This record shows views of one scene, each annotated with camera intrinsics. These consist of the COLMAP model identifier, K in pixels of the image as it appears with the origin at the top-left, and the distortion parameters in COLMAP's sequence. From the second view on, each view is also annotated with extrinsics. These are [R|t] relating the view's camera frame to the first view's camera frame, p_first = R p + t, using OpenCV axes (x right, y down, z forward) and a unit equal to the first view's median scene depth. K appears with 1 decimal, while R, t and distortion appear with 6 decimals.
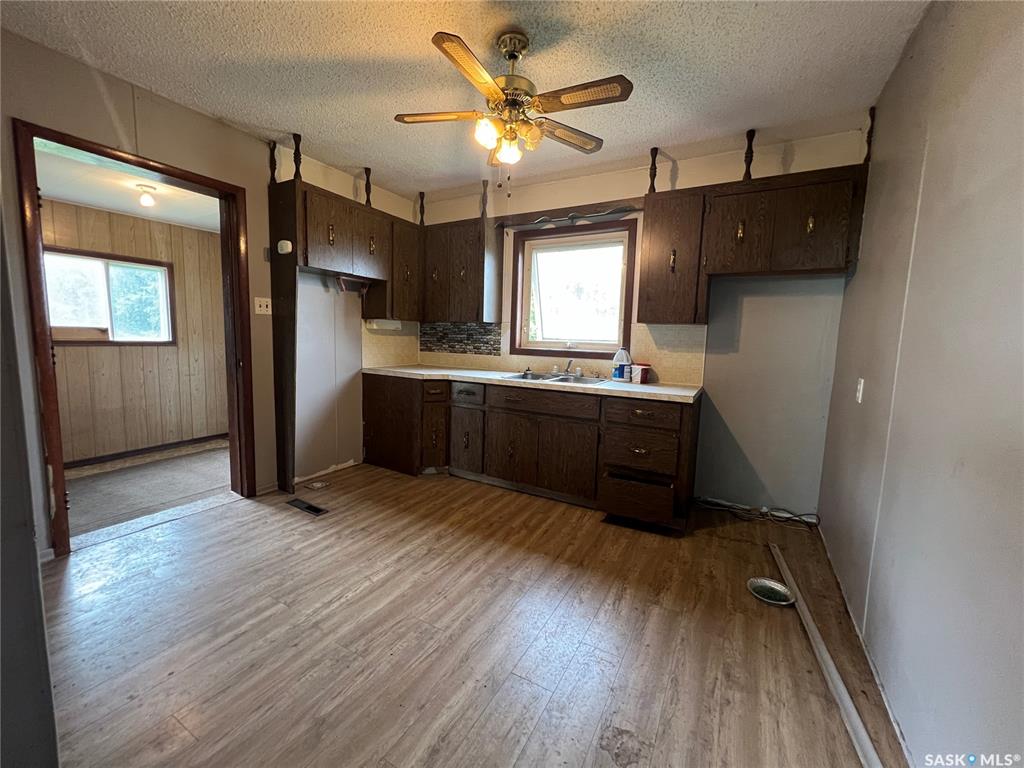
lens RADIAL K [[411.3, 0, 512.5], [0, 411.3, 381.8], [0, 0, 1]] dist [-0.000295, 0.000699]
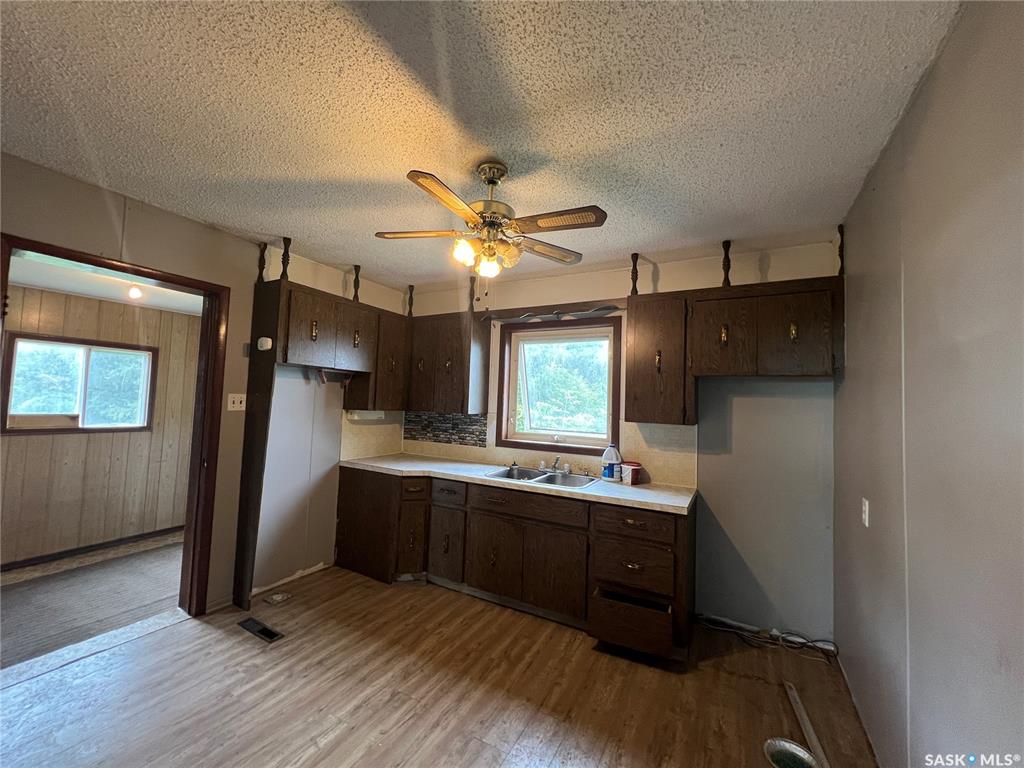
lens RADIAL K [[411.3, 0, 512.6], [0, 411.3, 382.5], [0, 0, 1]] dist [-0.000295, 0.000699]
pose [[0.999915, 0.006509, 0.011286, 0.029843], [-0.004626, 0.987193, -0.159463, -0.086021], [-0.012179, 0.159397, 0.987139, 0.038211]]
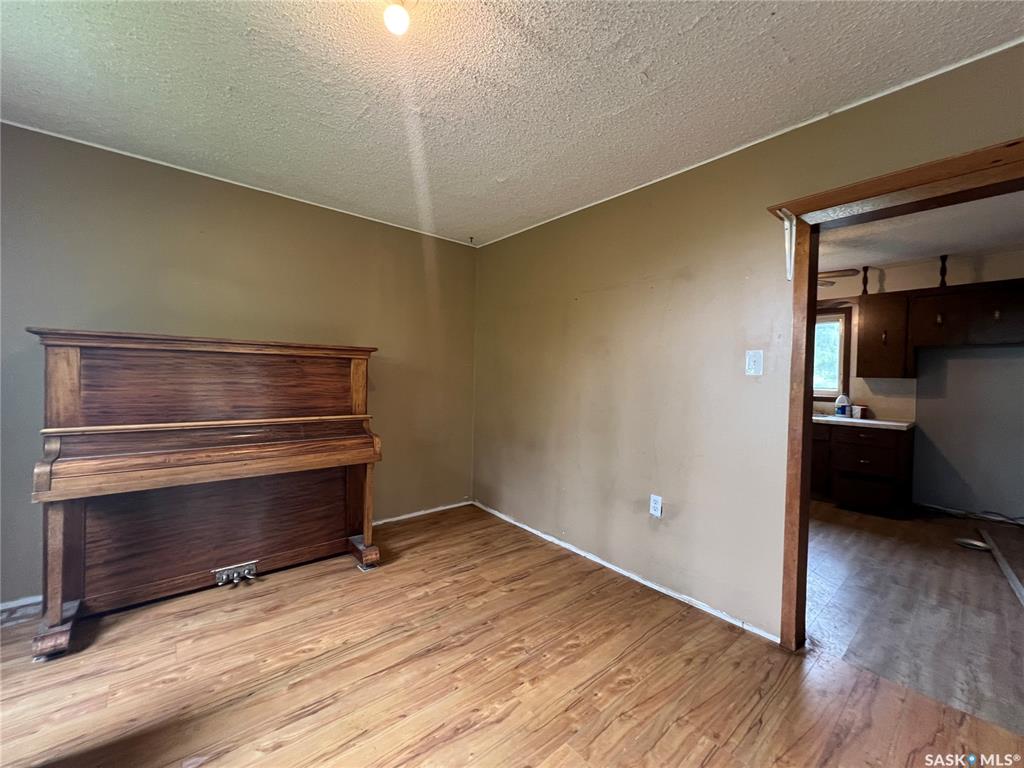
lens RADIAL K [[411.3, 0, 511.9], [0, 411.3, 380.3], [0, 0, 1]] dist [-0.000295, 0.000699]
pose [[0.937577, 0.000023, -0.347779, -0.382290], [-0.036347, 0.994530, -0.097924, 0.064916], [0.345874, 0.104452, 0.932449, -0.901372]]
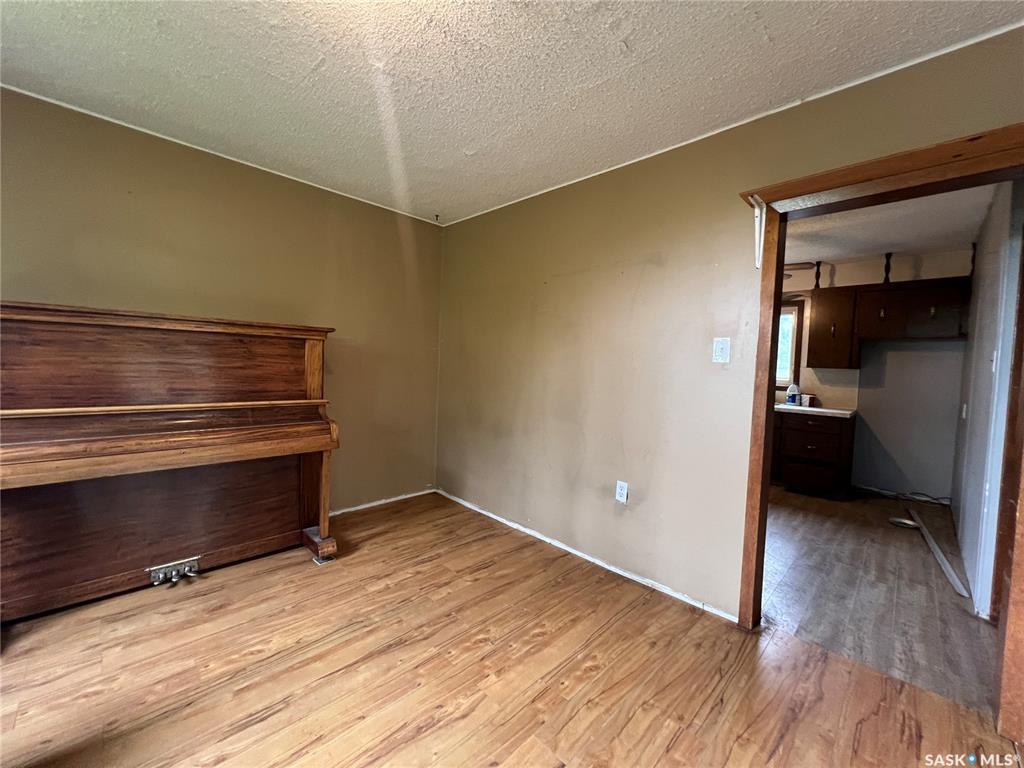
lens RADIAL K [[411.3, 0, 511.6], [0, 411.3, 380.3], [0, 0, 1]] dist [-0.000295, 0.000699]
pose [[0.964223, 0.020777, -0.264277, -0.399729], [-0.040882, 0.996652, -0.070803, 0.068126], [0.261921, 0.079074, 0.961844, -0.874607]]
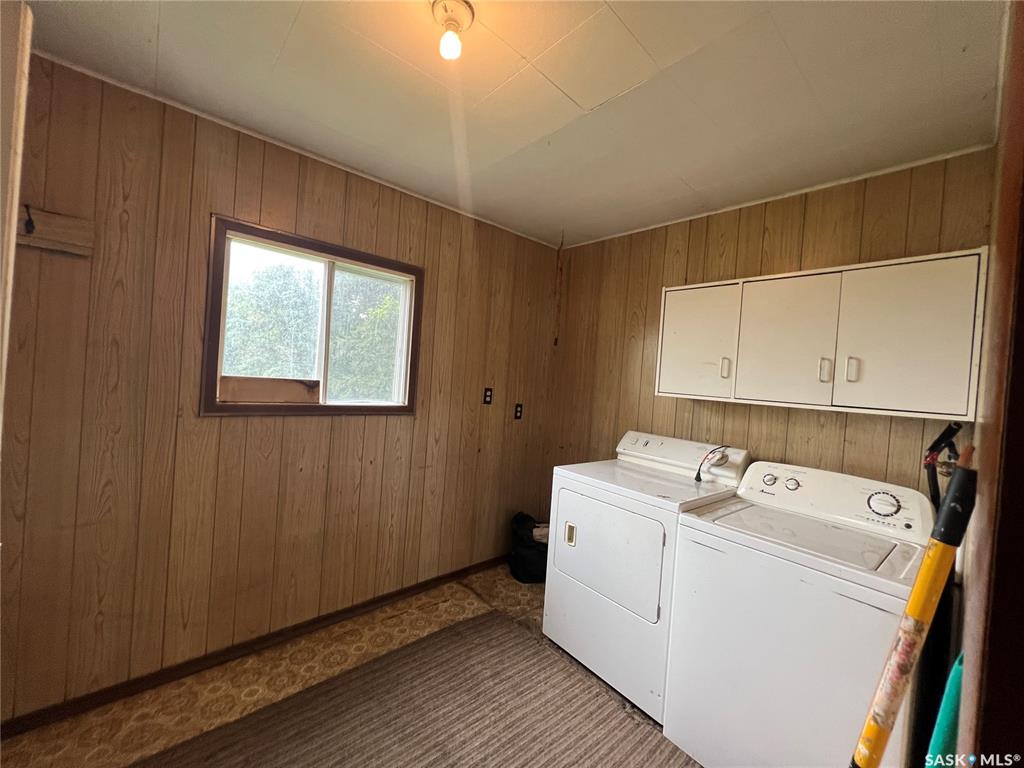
lens RADIAL K [[411.3, 0, 508.4], [0, 411.3, 381.7], [0, 0, 1]] dist [-0.000295, 0.000699]
pose [[0.940492, 0.037986, -0.337685, -0.879637], [-0.076510, 0.991888, -0.101512, -0.146302], [0.331090, 0.121307, 0.935769, 0.894275]]
